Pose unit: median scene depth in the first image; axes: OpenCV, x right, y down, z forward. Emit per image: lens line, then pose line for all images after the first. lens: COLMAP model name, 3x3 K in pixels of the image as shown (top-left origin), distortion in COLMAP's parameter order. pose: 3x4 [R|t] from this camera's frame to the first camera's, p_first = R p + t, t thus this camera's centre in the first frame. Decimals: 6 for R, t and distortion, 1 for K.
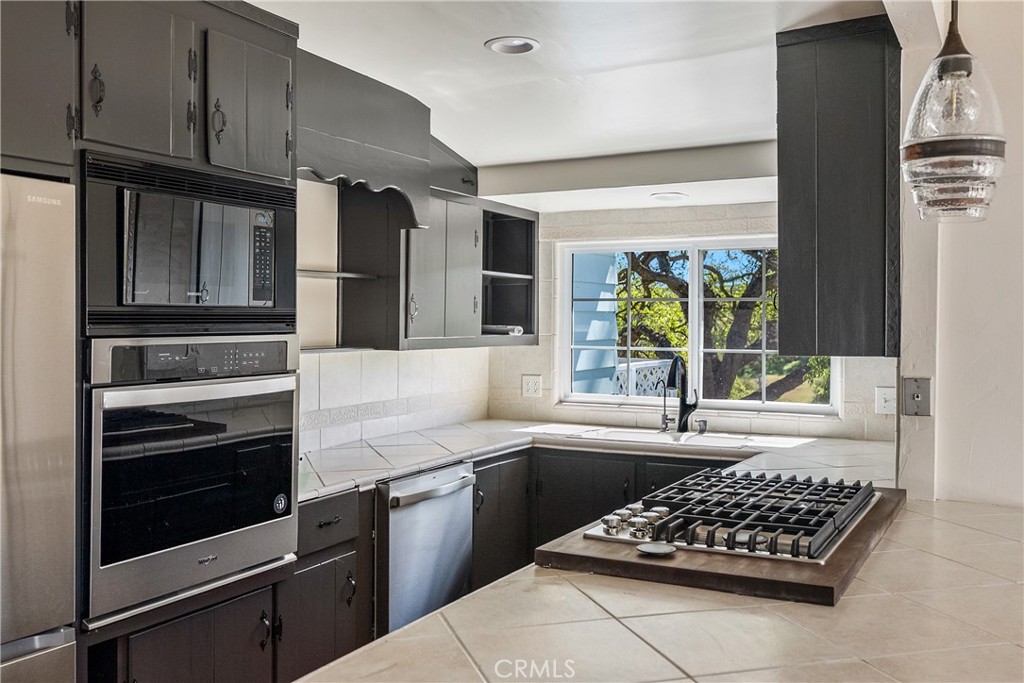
lens RADIAL K [[955.3, 0, 476.1], [0, 955.3, 333.1], [0, 0, 1]] dist [0.016618, 0.000000]
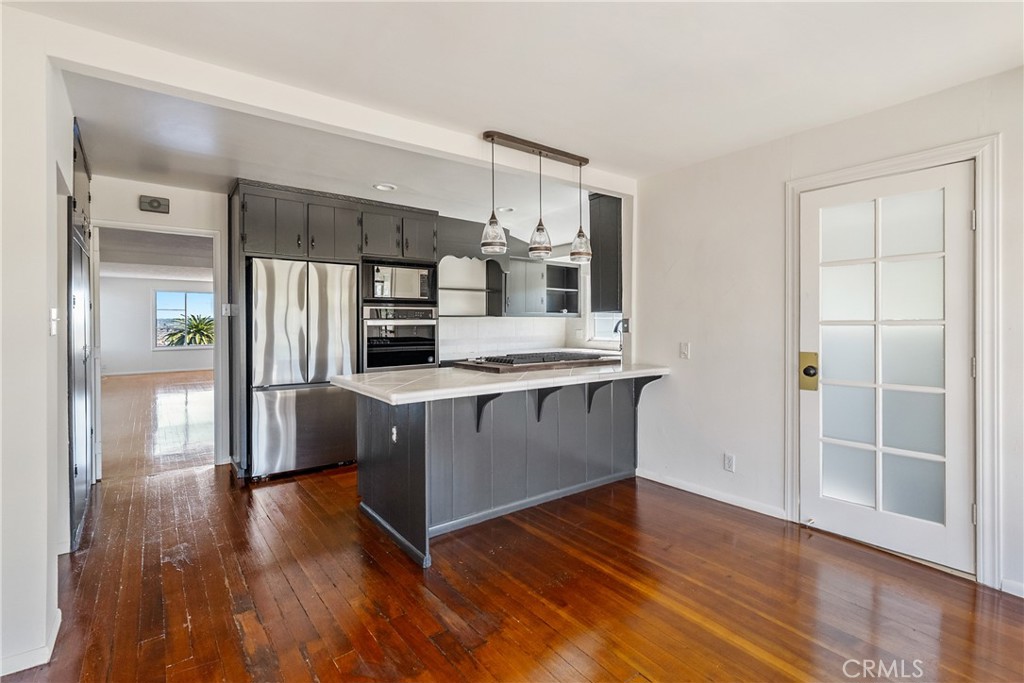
lens RADIAL K [[460.7, 0, 491.8], [0, 460.7, 323.5], [0, 0, 1]] dist [0.001531, -0.000806]
pose [[0.910071, -0.006762, -0.414396, 0.436546], [0.002357, 0.999935, -0.011139, 0.051135], [0.414445, 0.009160, 0.910028, -0.236108]]
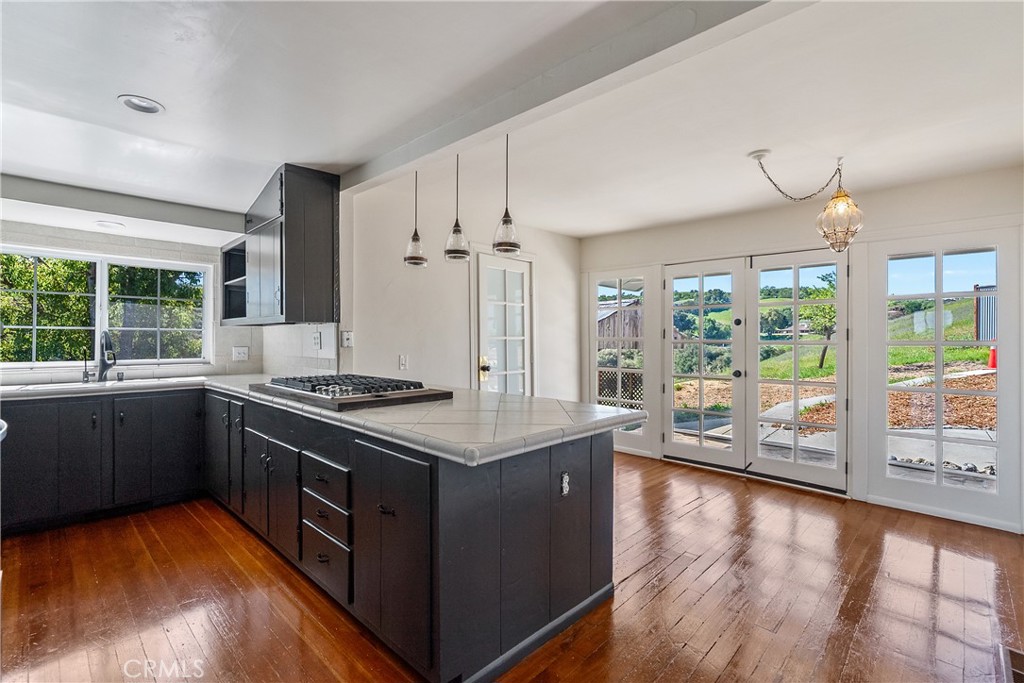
lens RADIAL K [[460.7, 0, 527.3], [0, 460.7, 342.5], [0, 0, 1]] dist [0.001531, -0.000806]
pose [[0.243779, -0.009787, 0.969781, -0.376882], [0.009063, 0.999928, 0.007813, 0.047789], [-0.969788, 0.006884, 0.243850, 0.192665]]
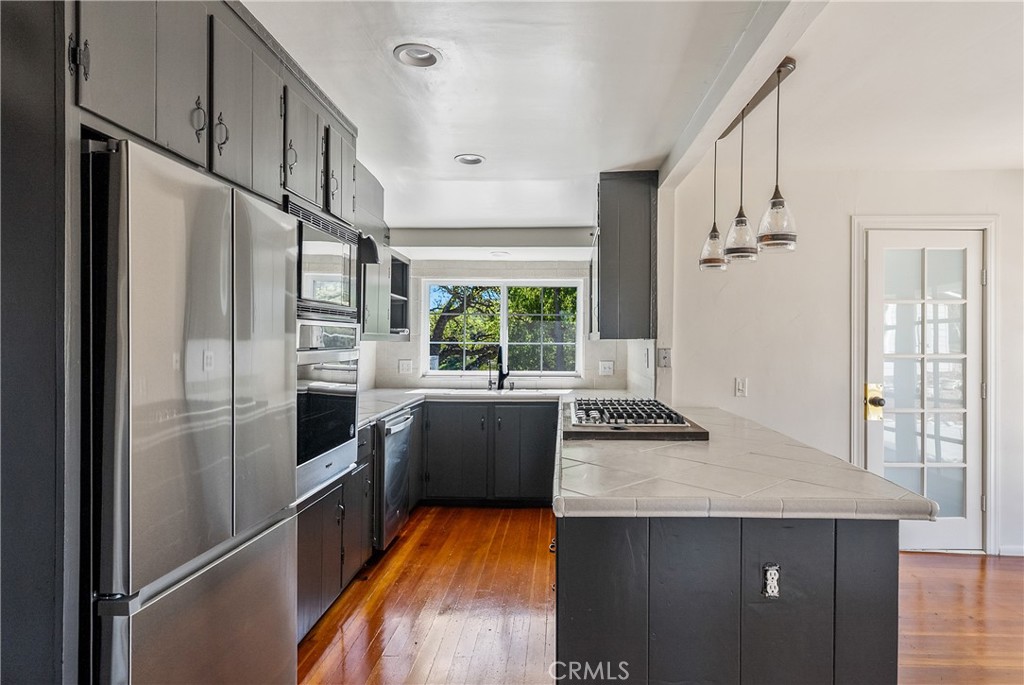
lens RADIAL K [[605.6, 0, 544.8], [0, 605.6, 350.6], [0, 0, 1]] dist [0.001211, -0.003454]
pose [[0.882939, -0.007443, 0.469428, -0.267240], [0.004985, 0.999967, 0.006478, 0.028469], [-0.469461, -0.003380, 0.882947, -0.020921]]
